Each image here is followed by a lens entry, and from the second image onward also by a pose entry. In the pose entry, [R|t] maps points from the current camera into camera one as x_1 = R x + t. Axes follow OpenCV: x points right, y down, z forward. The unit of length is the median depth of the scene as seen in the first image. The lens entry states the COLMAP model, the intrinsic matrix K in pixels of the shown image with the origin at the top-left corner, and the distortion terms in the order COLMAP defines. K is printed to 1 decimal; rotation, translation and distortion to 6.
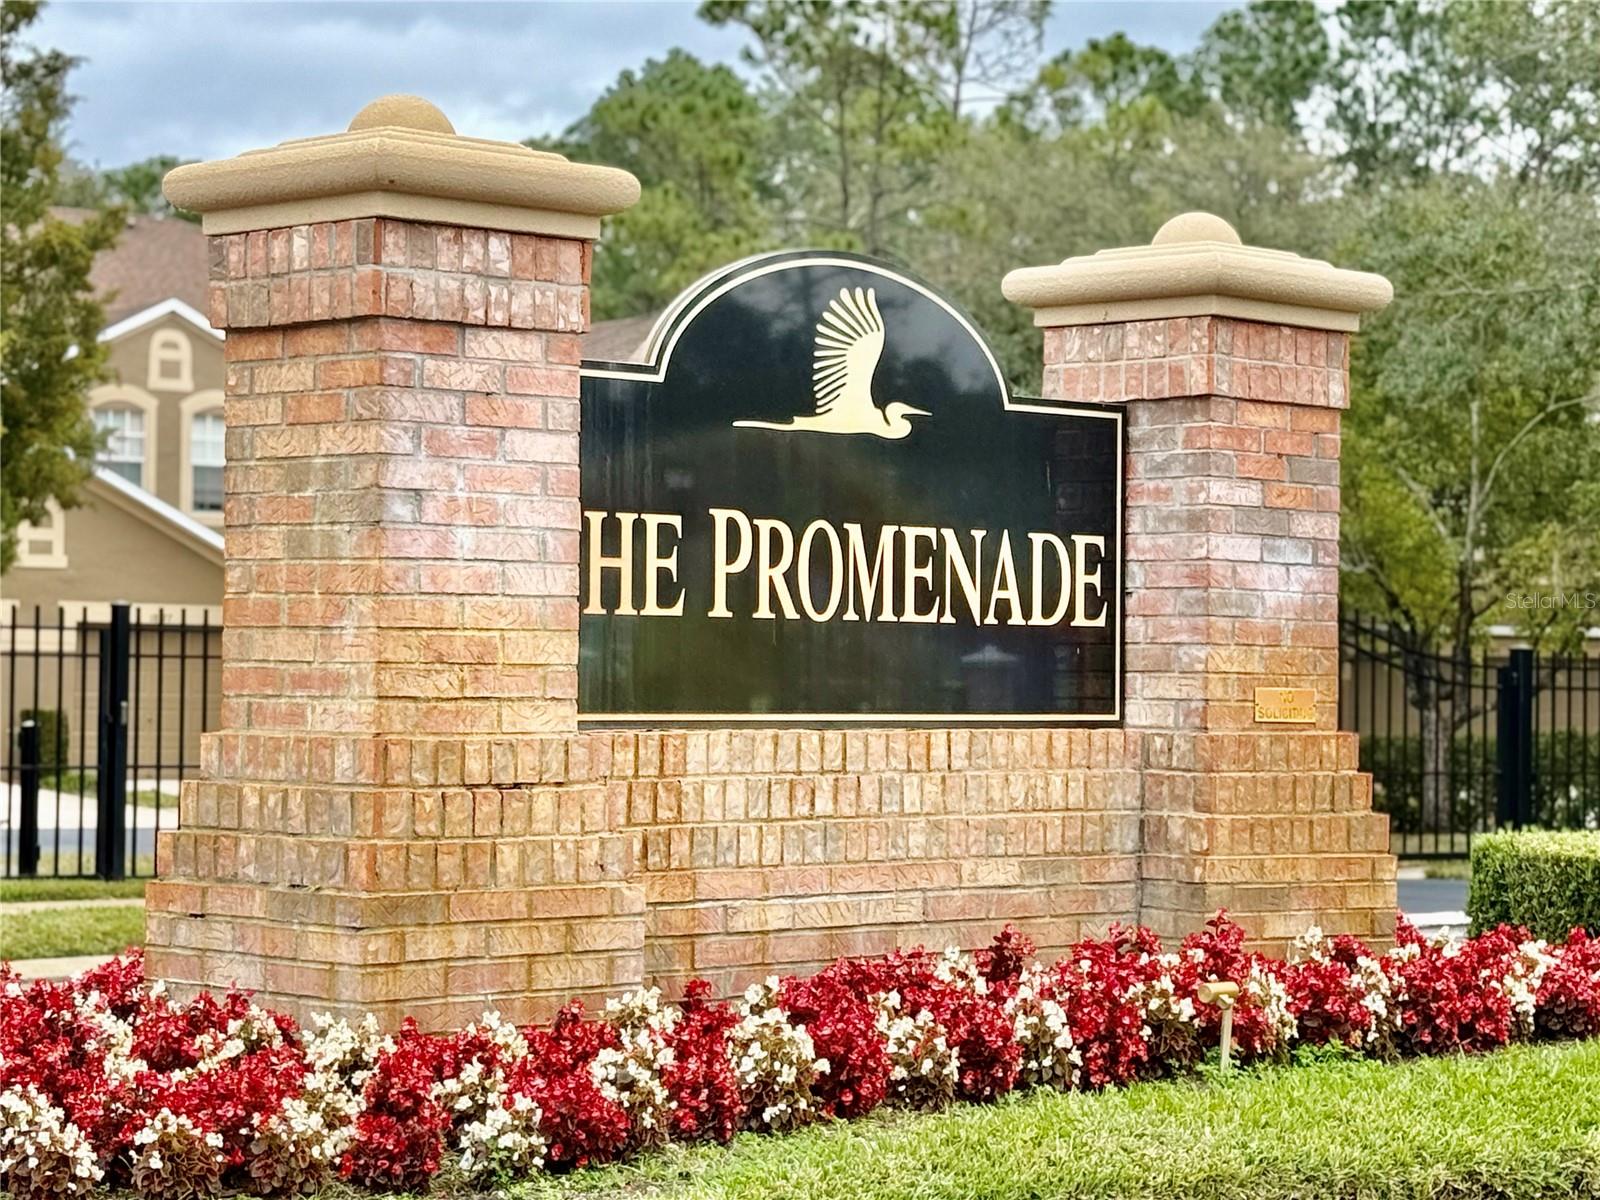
lens RADIAL K [[3776.4, 0, 800.0], [0, 3776.4, 600.0], [0, 0, 1]] dist [0.181869, 0.112417]
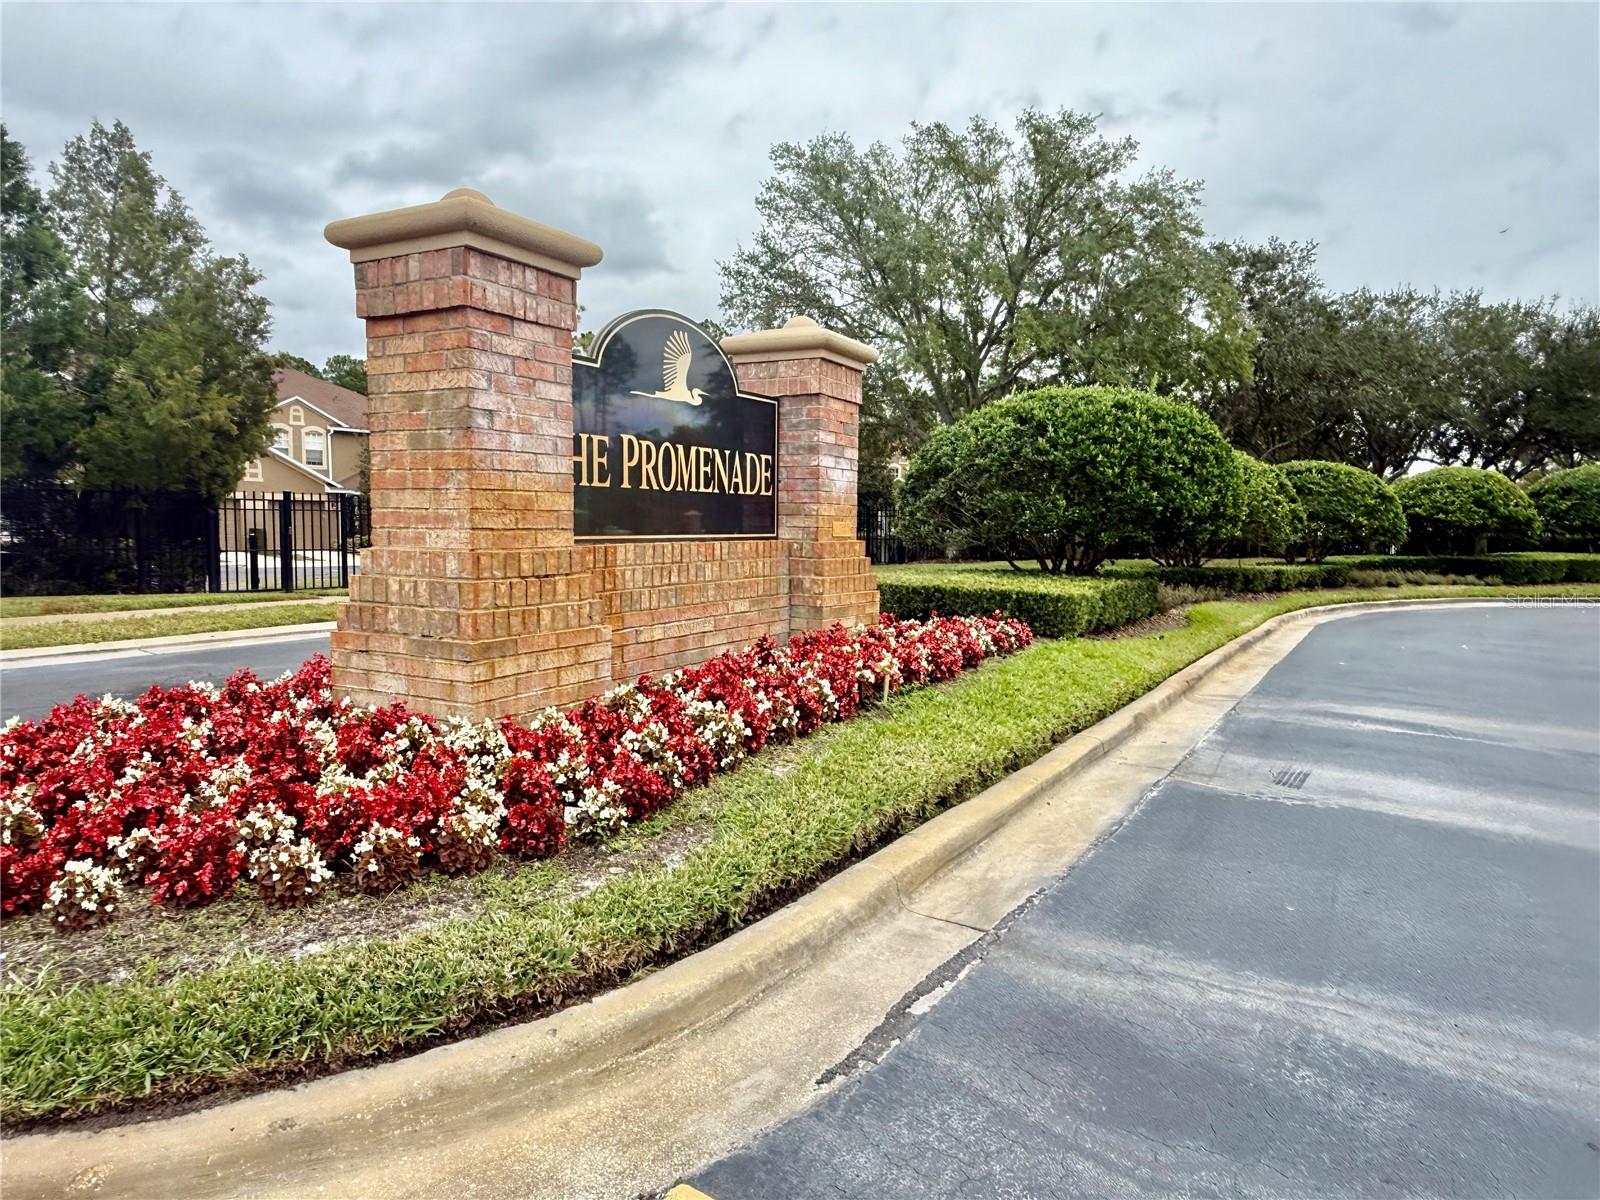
lens RADIAL K [[1019.3, 0, 800.0], [0, 1019.3, 600.0], [0, 0, 1]] dist [0.004462, -0.000582]
pose [[0.957659, -0.023490, 0.286944, -0.100145], [-0.005393, 0.995028, 0.099452, 0.010556], [-0.287854, -0.096789, 0.952771, 0.491745]]
